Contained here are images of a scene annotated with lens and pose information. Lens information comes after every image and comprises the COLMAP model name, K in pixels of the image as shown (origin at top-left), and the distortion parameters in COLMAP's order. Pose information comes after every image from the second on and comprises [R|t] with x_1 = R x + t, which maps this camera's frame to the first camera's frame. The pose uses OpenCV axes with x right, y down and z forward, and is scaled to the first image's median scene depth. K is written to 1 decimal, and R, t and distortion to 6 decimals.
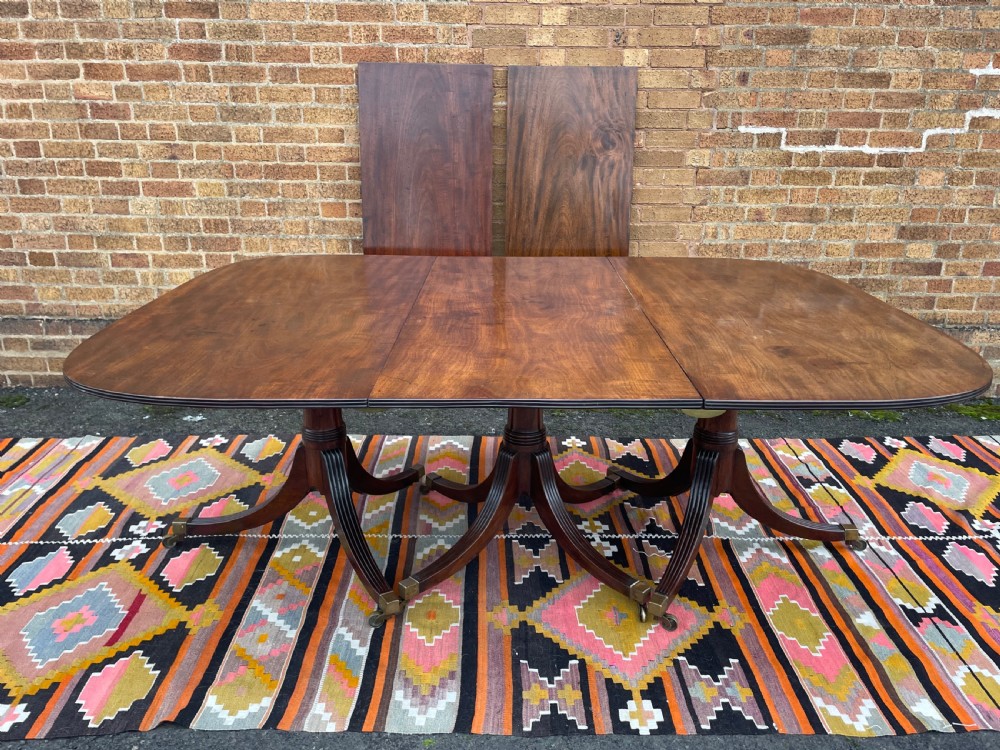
lens RADIAL K [[750.0, 0, 504.6], [0, 750.0, 372.2], [0, 0, 1]] dist [0.086150, -0.113994]
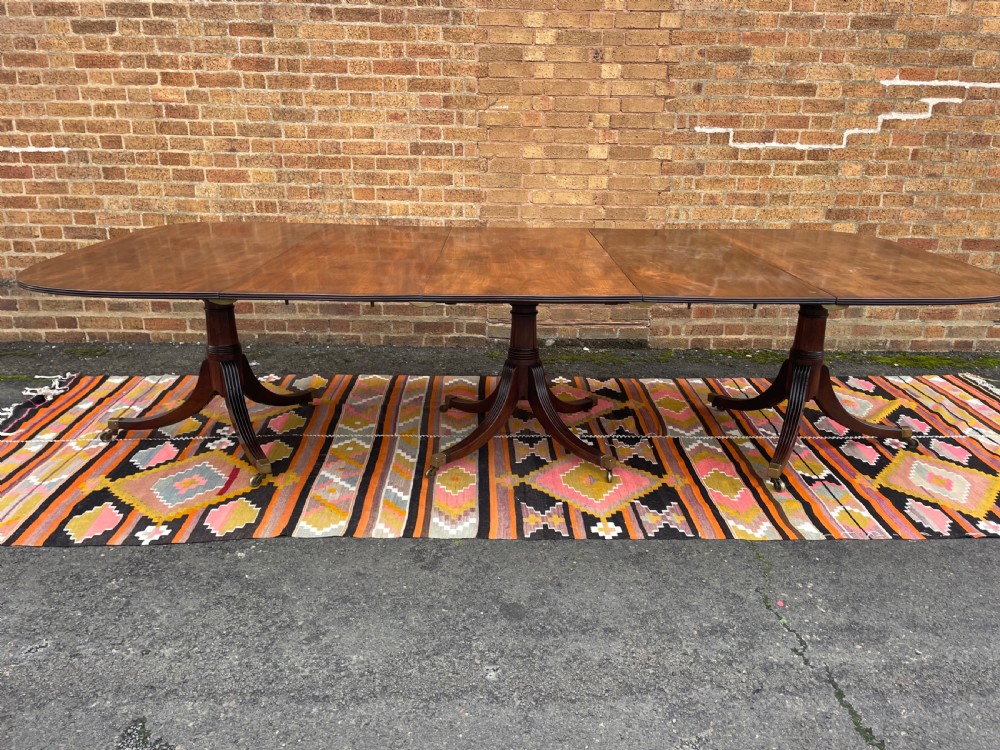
lens RADIAL K [[750.0, 0, 509.6], [0, 750.0, 369.3], [0, 0, 1]] dist [0.086150, -0.113994]
pose [[0.999867, -0.000200, 0.016328, -0.012973], [0.000508, 0.999822, -0.018875, 0.094460], [-0.016321, 0.018880, 0.999689, -0.222104]]
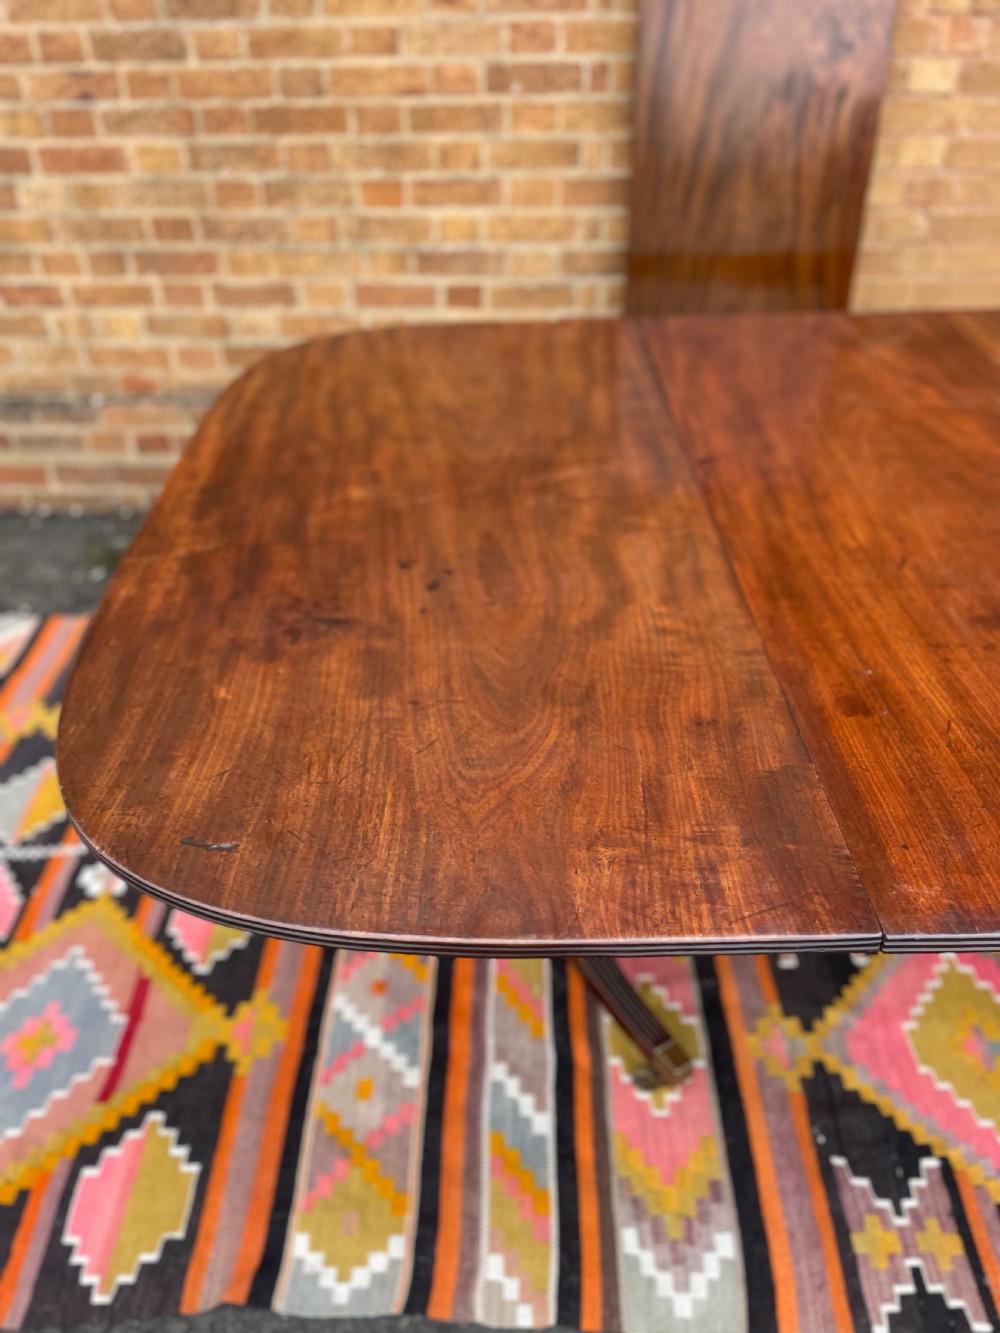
lens RADIAL K [[999.7, 0, 499.6], [0, 999.7, 657.8], [0, 0, 1]] dist [0.086150, -0.113994]
pose [[0.998763, 0.005149, -0.049462, -0.108957], [0.009135, 0.958700, 0.284272, -0.106646], [0.048883, -0.284372, 0.957467, 0.221566]]
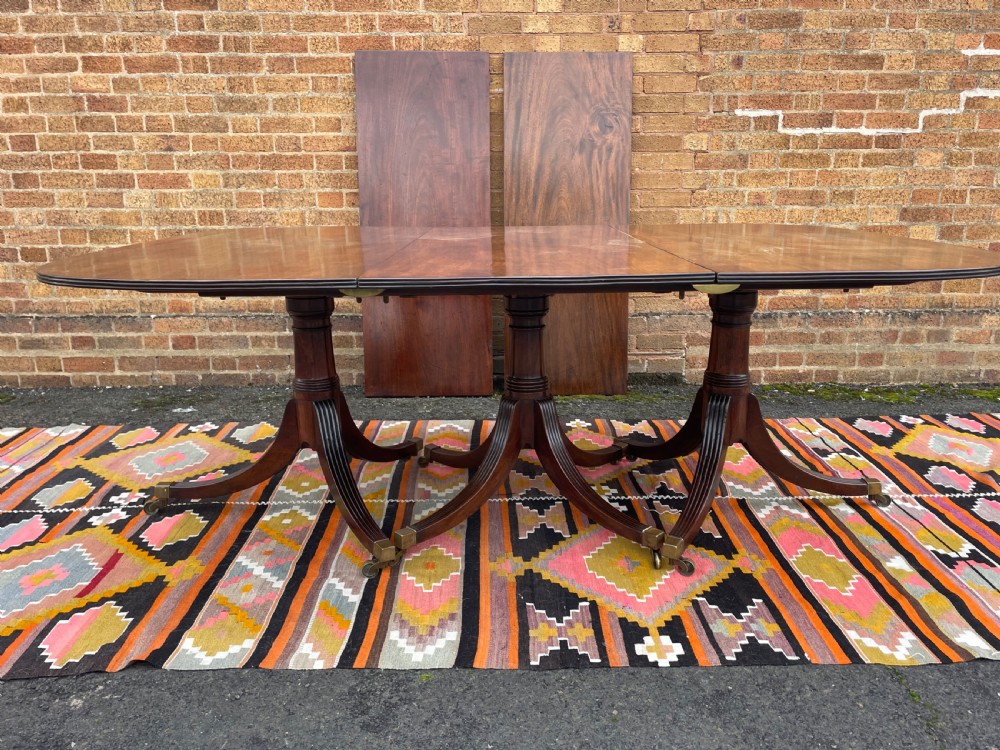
lens RADIAL K [[750.0, 0, 508.9], [0, 750.0, 369.9], [0, 0, 1]] dist [0.086150, -0.113994]
pose [[0.999867, -0.015801, 0.003985, 0.000316], [0.016093, 0.995897, -0.089055, 0.104296], [-0.002561, 0.089108, 0.996019, 0.033797]]
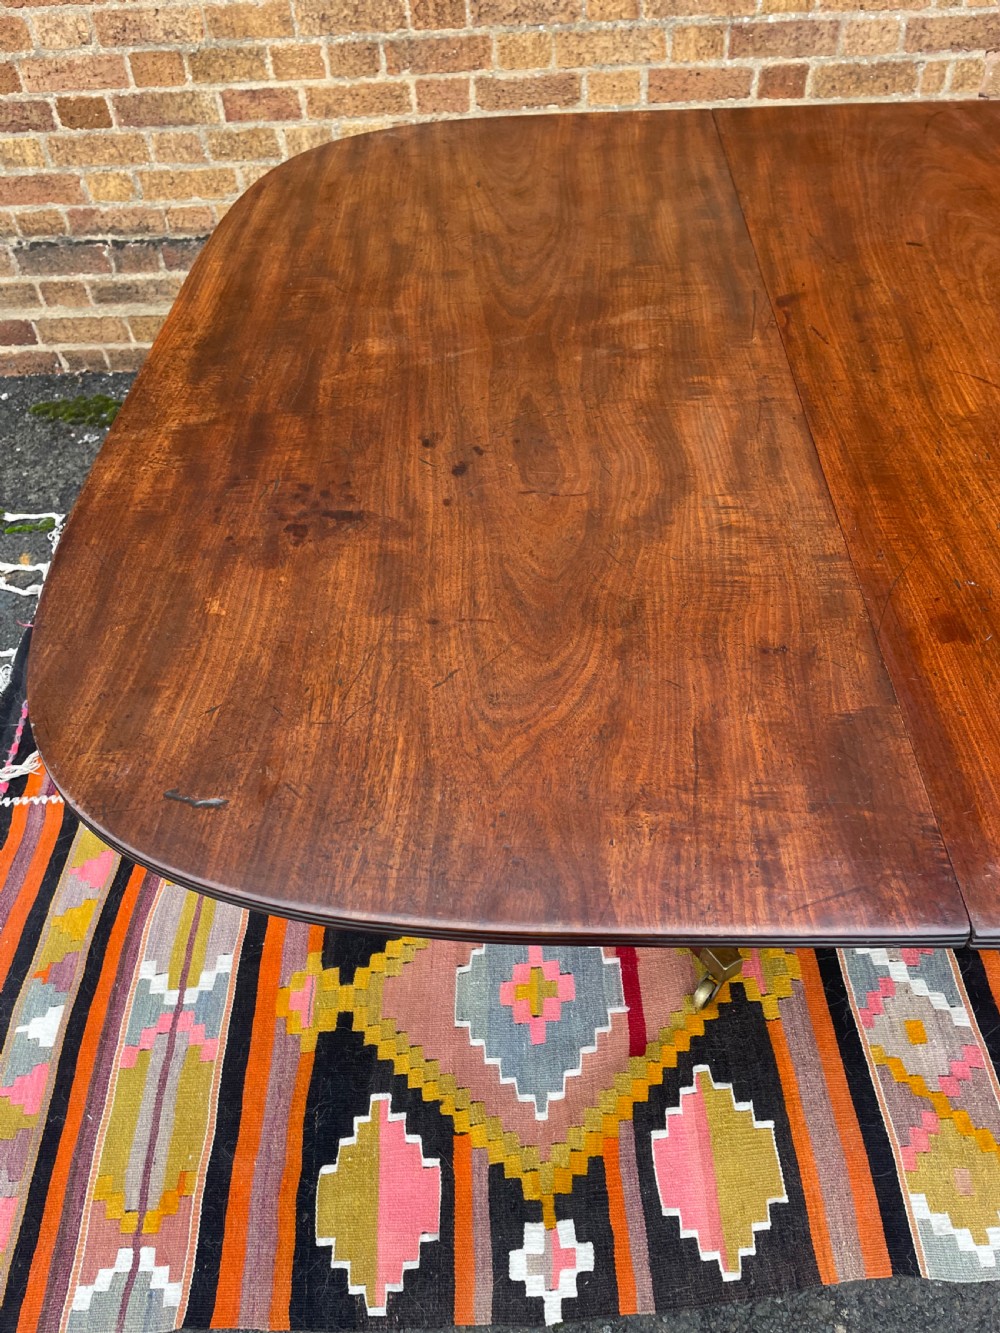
lens RADIAL K [[999.7, 0, 509.0], [0, 999.7, 669.0], [0, 0, 1]] dist [0.086150, -0.113994]
pose [[0.998377, -0.027799, -0.049699, -0.336784], [0.047597, 0.886492, 0.460289, -0.127383], [0.031262, -0.461908, 0.886377, 0.290967]]
